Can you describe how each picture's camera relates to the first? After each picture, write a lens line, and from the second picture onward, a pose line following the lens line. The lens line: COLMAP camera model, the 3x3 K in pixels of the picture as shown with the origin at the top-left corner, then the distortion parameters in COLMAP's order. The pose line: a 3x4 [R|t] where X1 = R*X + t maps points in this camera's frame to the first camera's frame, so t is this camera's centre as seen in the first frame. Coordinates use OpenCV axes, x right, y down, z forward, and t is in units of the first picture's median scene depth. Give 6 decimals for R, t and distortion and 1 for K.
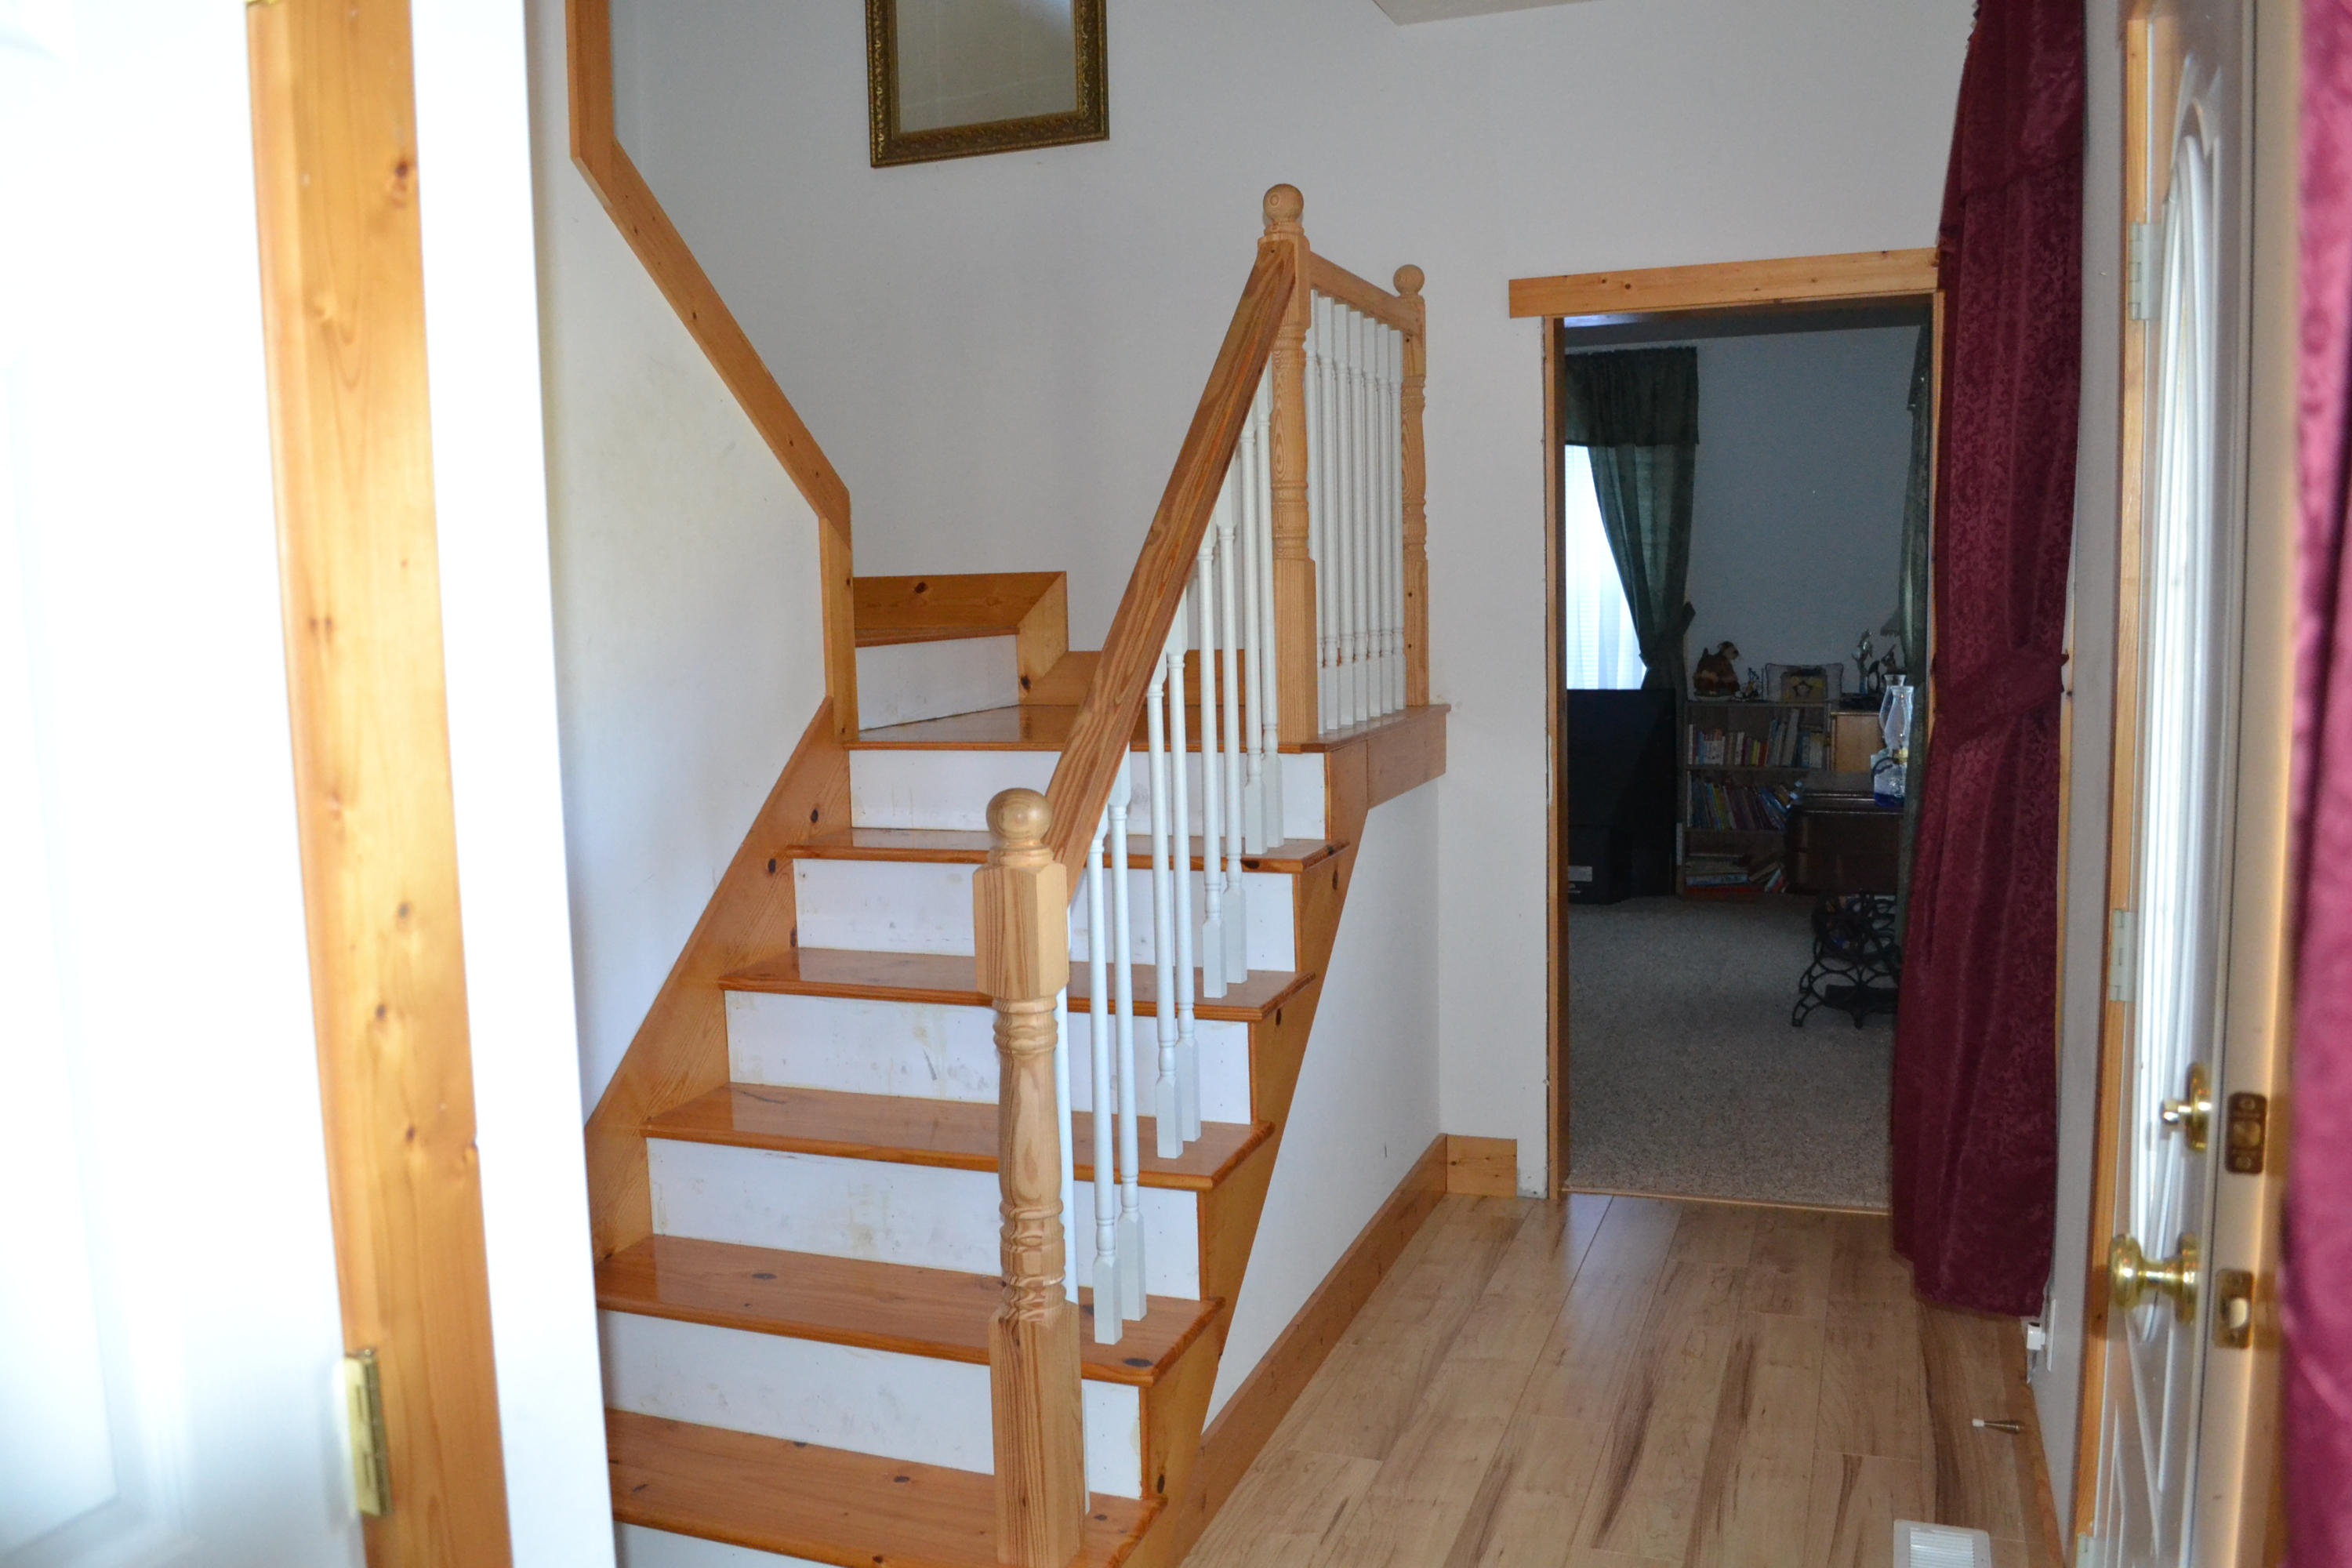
lens RADIAL K [[1880.2, 0, 1184.9], [0, 1880.2, 790.4], [0, 0, 1]] dist [-0.079265, 0.004441]
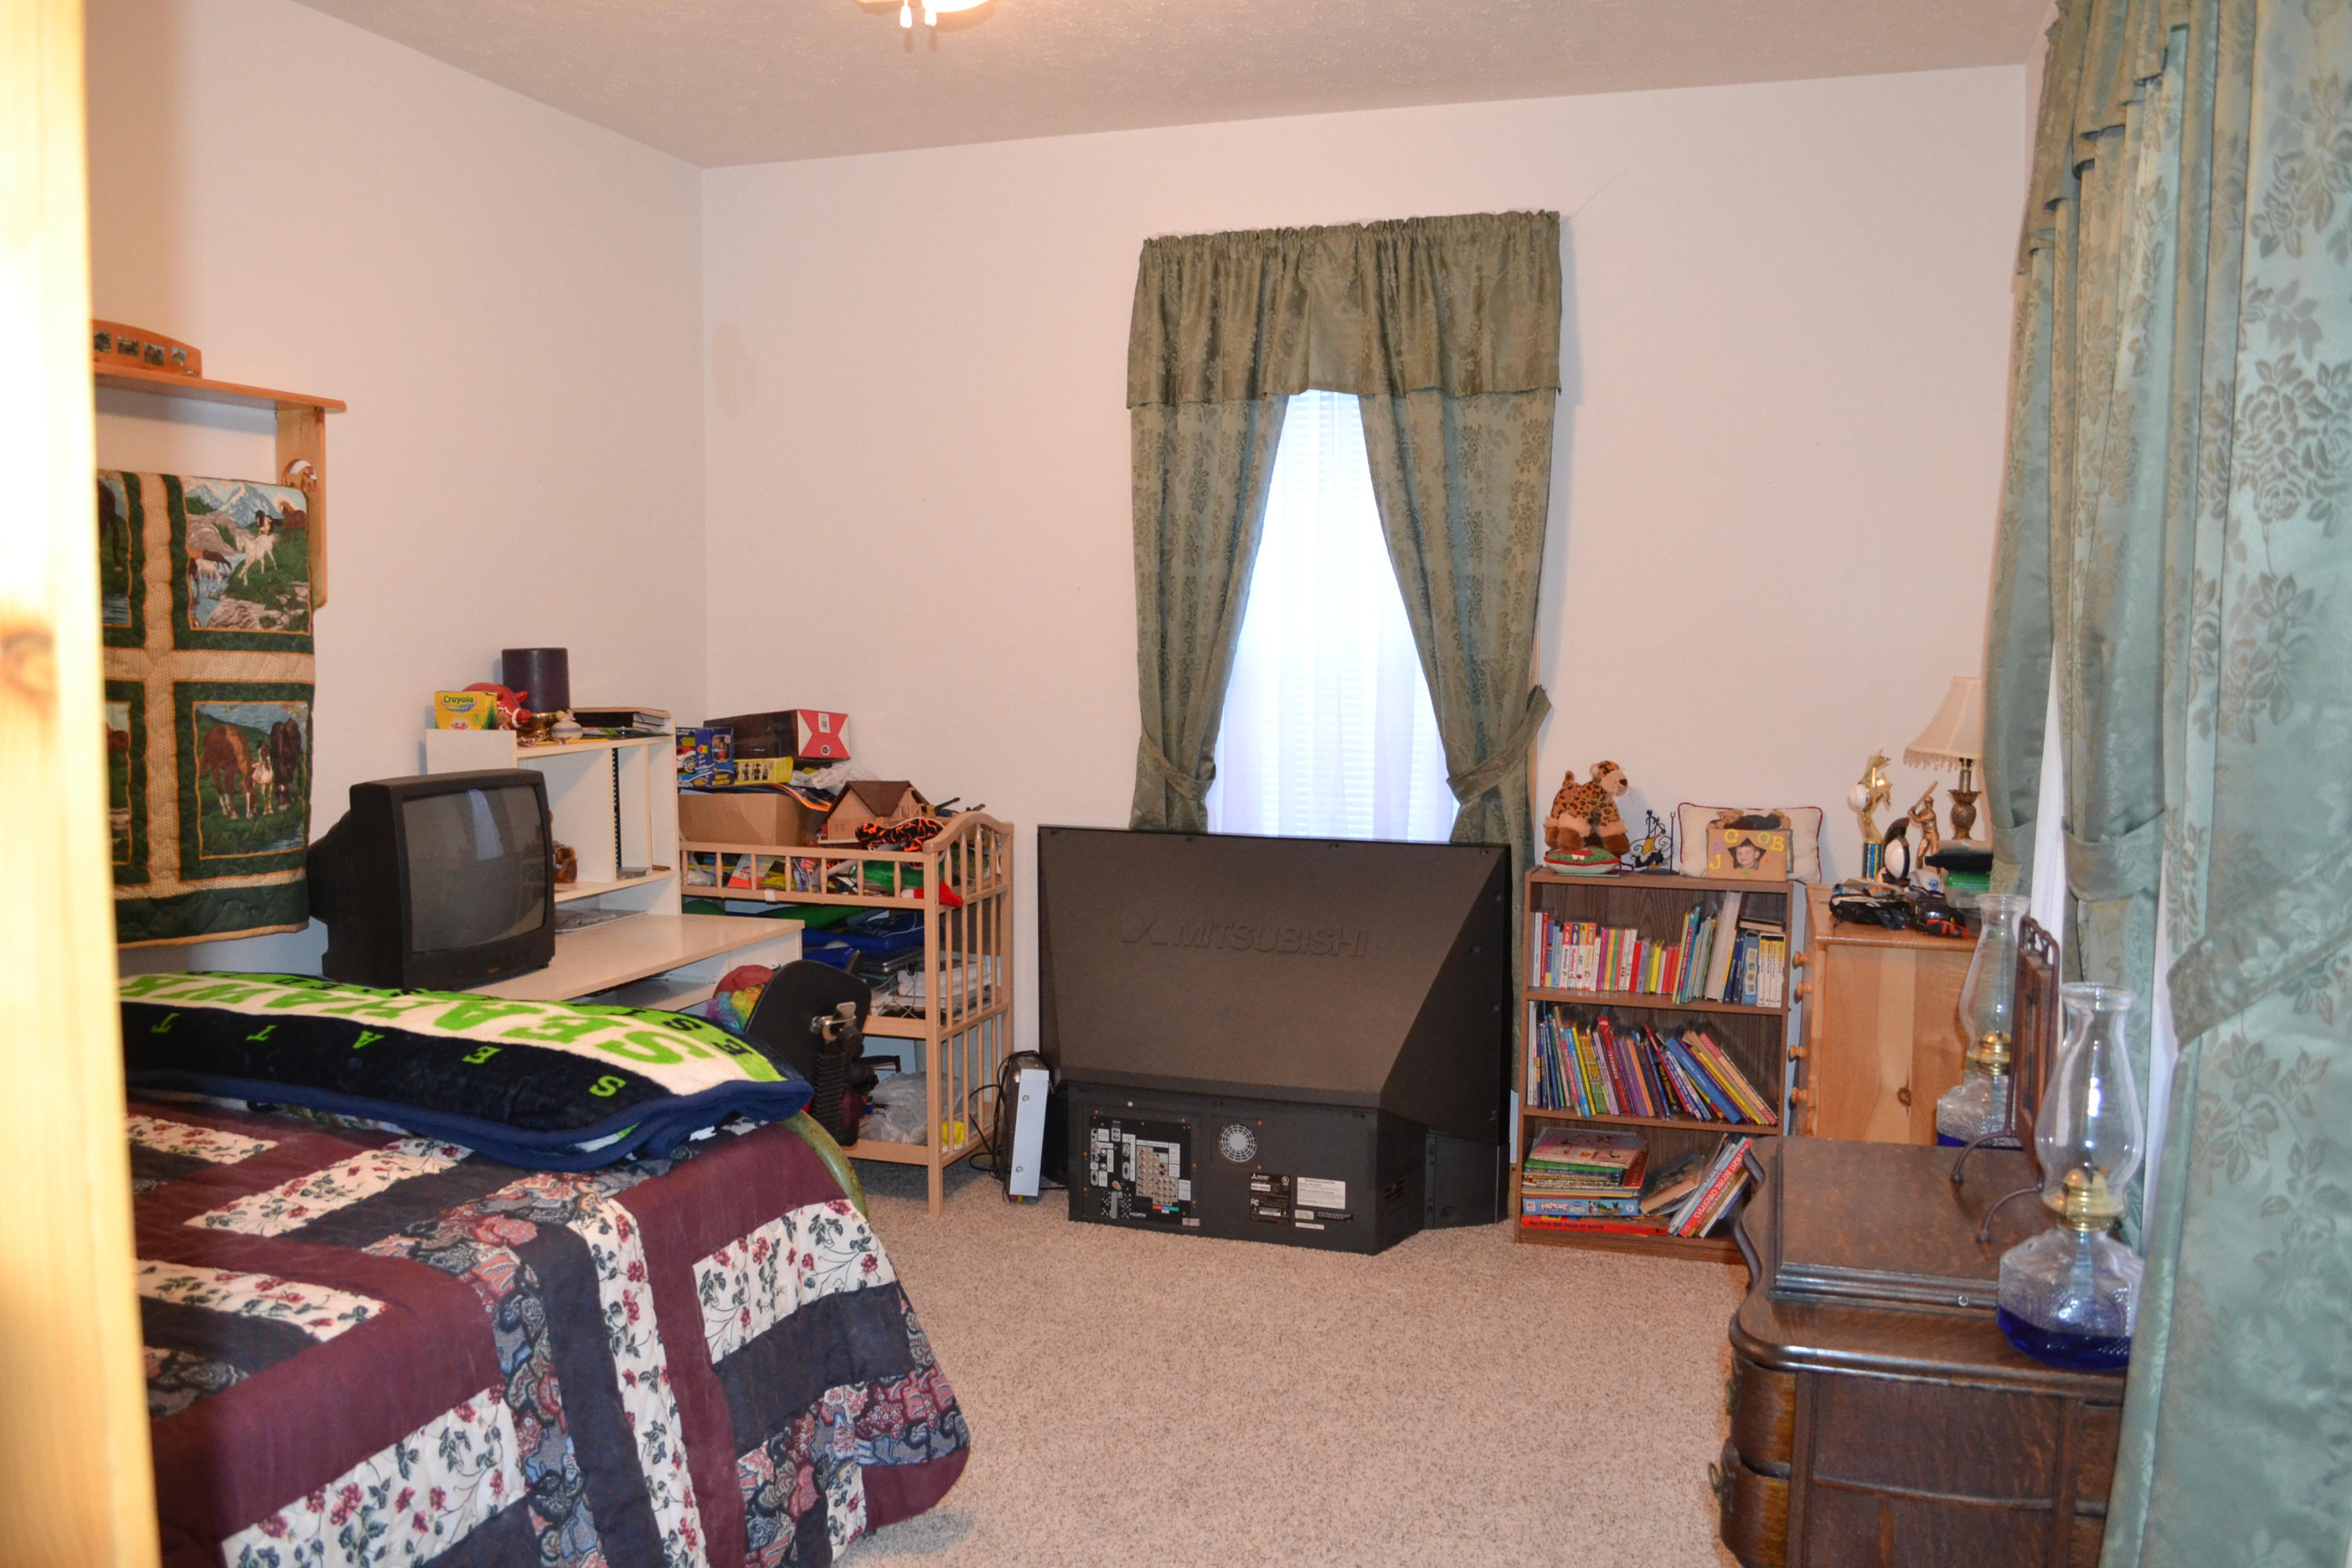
lens RADIAL K [[1880.2, 0, 1165.6], [0, 1880.2, 784.5], [0, 0, 1]] dist [-0.079265, 0.004441]
pose [[0.999297, 0.021818, 0.030475, 0.147462], [-0.020747, 0.999171, -0.035020, -0.051543], [-0.031214, 0.034363, 0.998922, 0.467235]]
